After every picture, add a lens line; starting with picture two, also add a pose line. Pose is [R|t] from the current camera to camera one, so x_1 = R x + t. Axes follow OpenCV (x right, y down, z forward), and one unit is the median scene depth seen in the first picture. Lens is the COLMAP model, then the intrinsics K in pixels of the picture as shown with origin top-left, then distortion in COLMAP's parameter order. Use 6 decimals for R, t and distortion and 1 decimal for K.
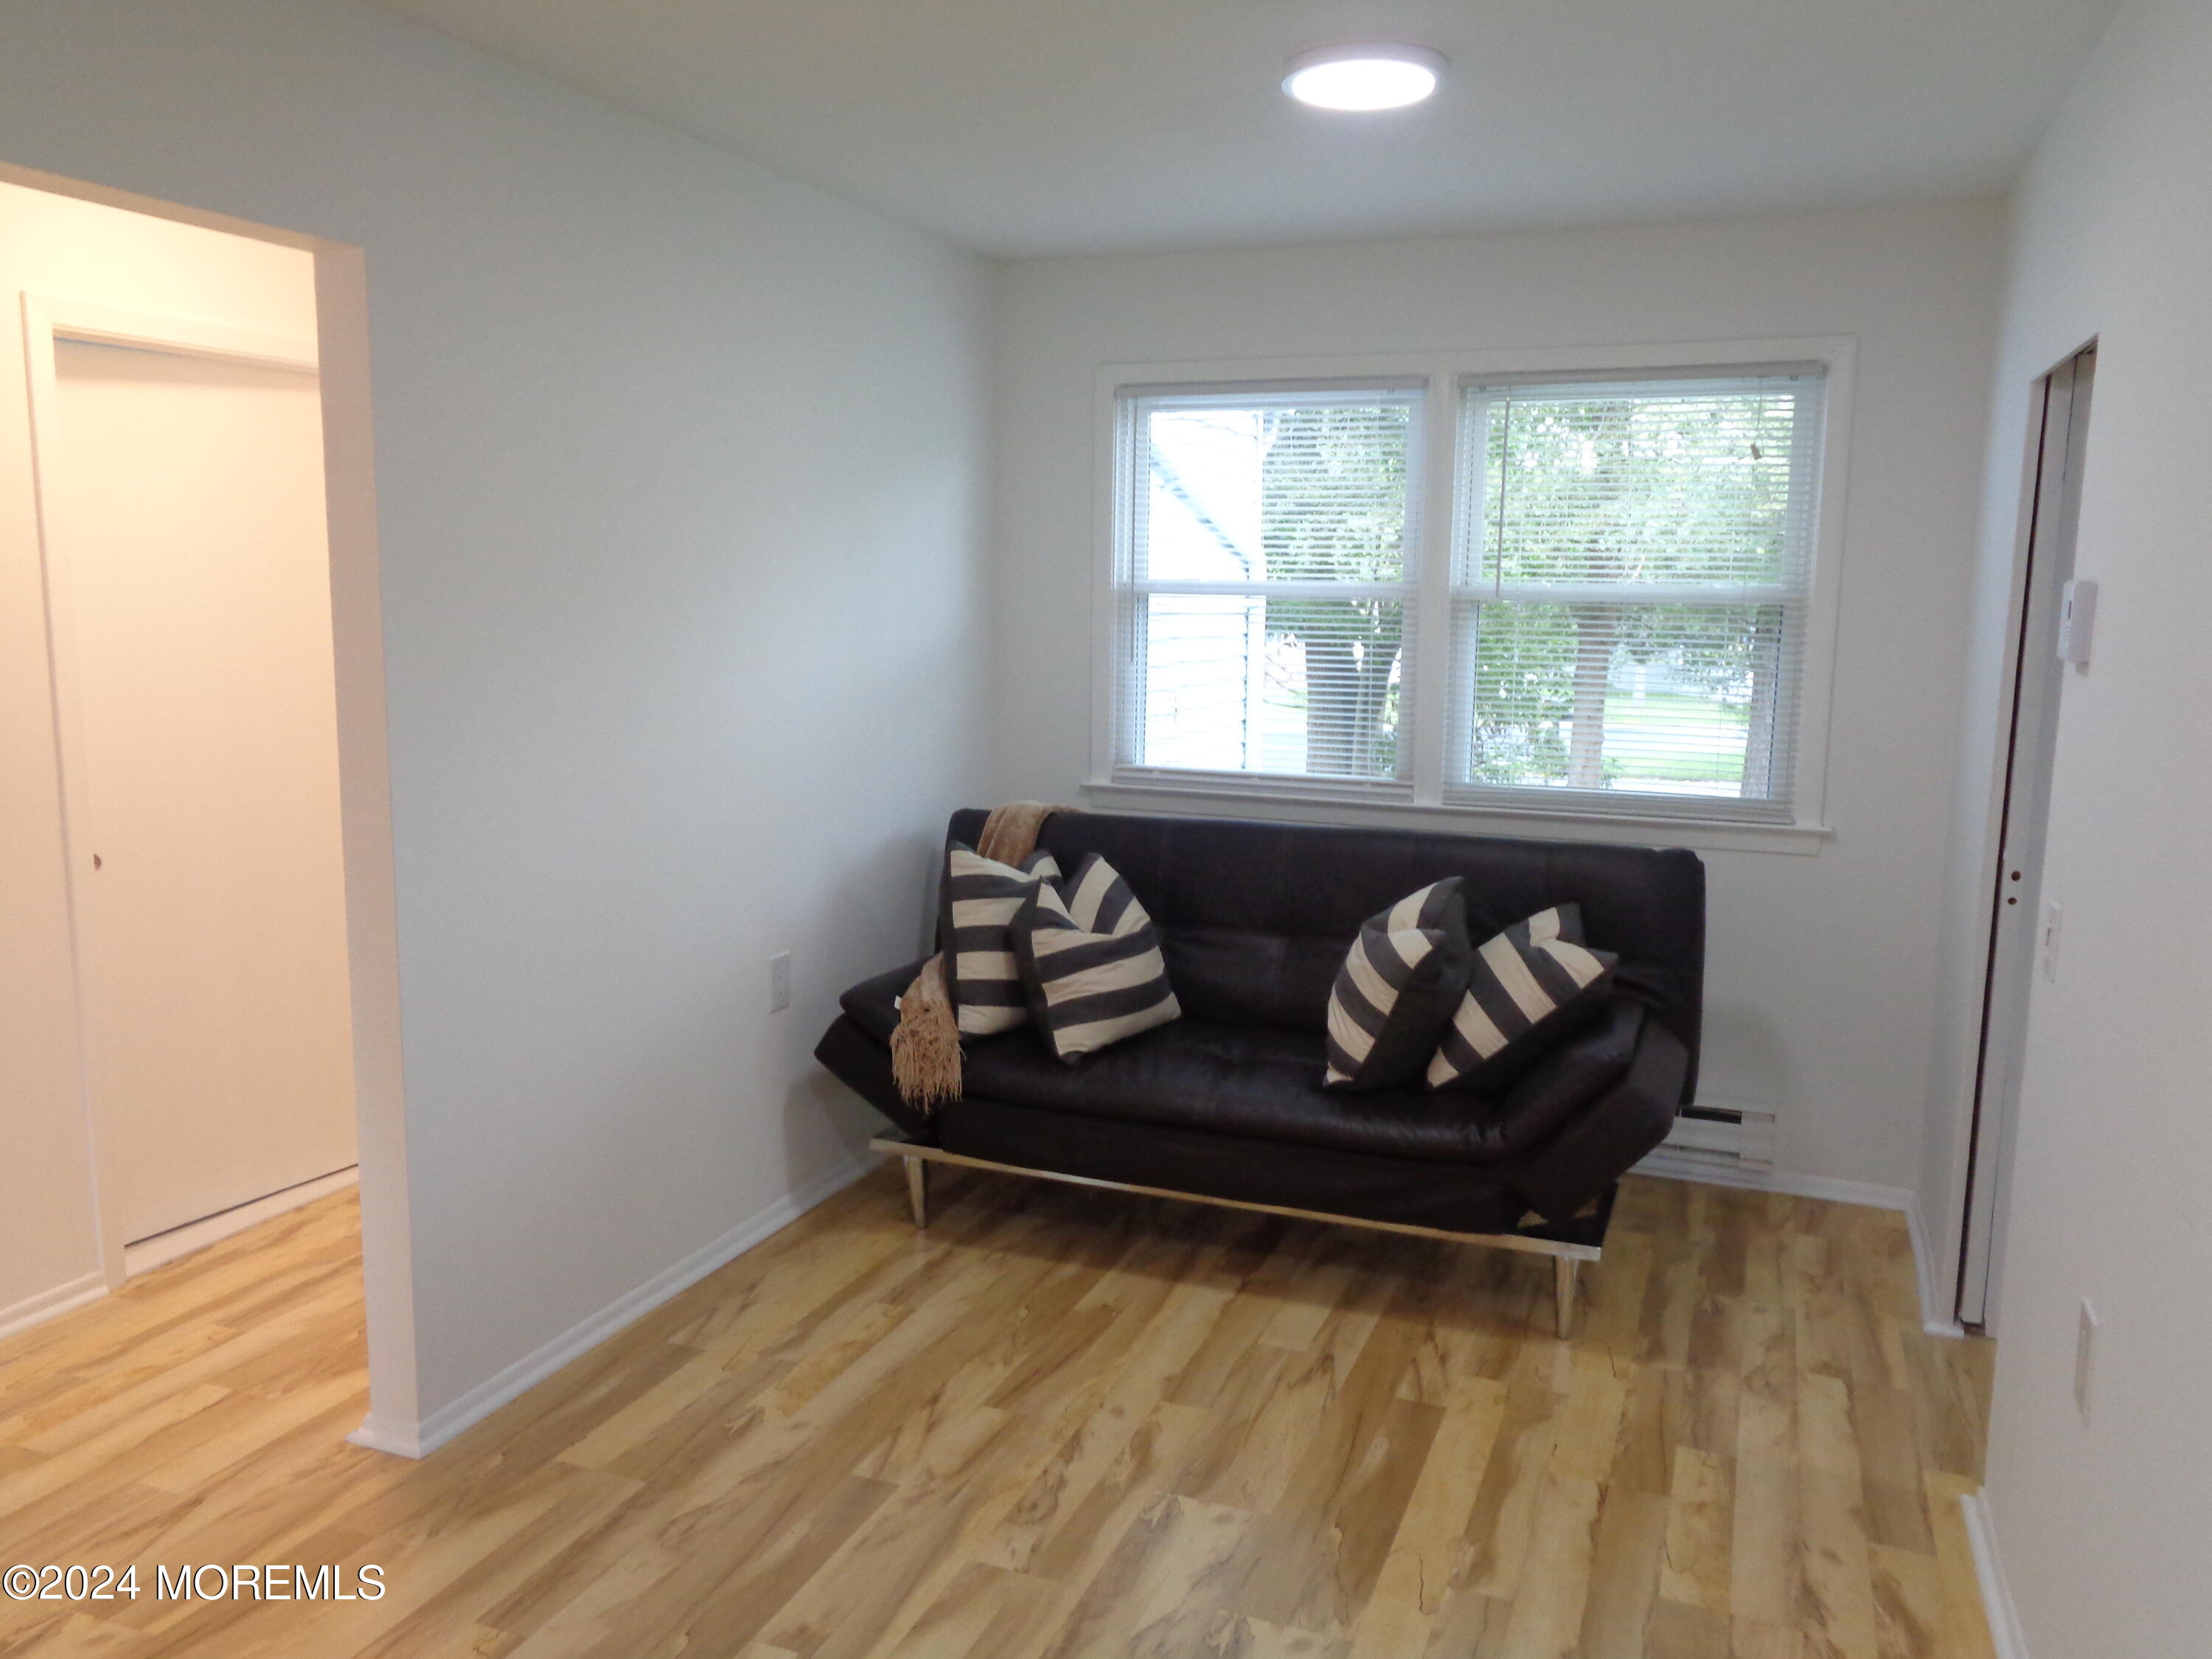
lens RADIAL K [[1659.0, 0, 1111.1], [0, 1659.0, 817.1], [0, 0, 1]] dist [0.001346, 0.015927]
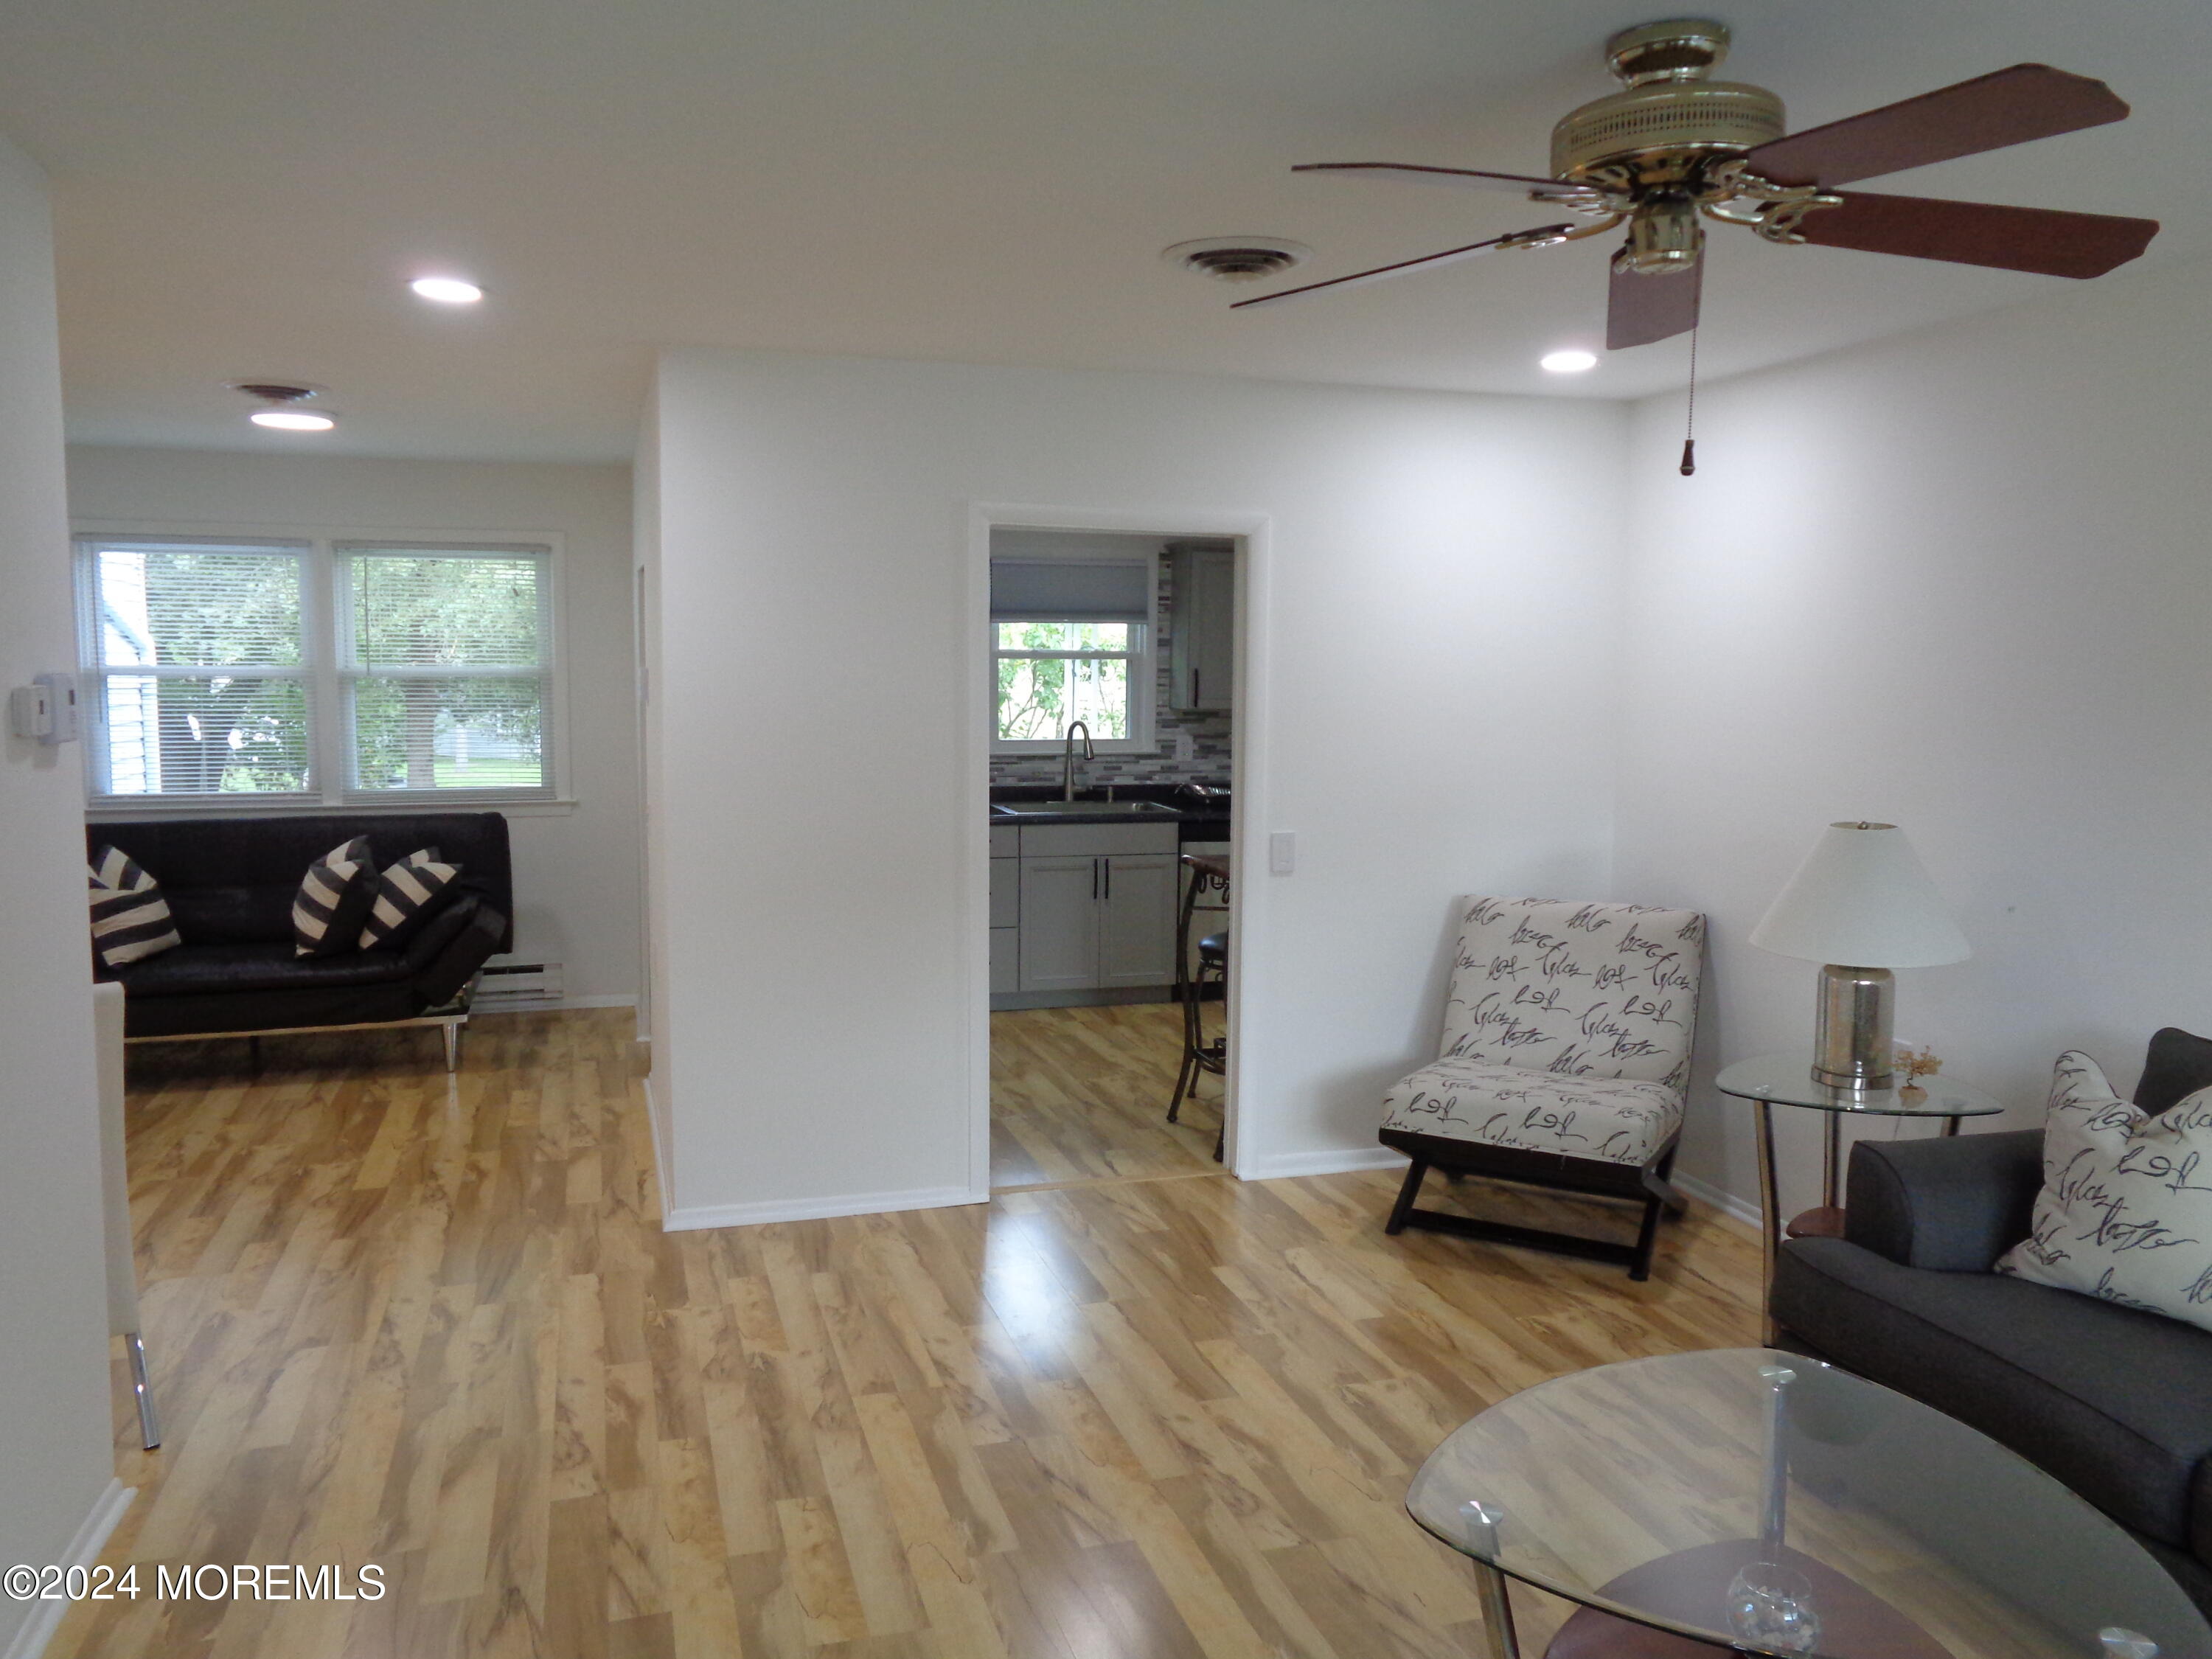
lens RADIAL K [[1690.8, 0, 1109.4], [0, 1690.8, 822.1], [0, 0, 1]] dist [0.005412, -0.000976]
pose [[0.780841, -0.066786, 0.621149, -0.297023], [0.092475, 0.995673, -0.009195, 0.116178], [-0.617847, 0.064621, 0.783638, -0.917951]]
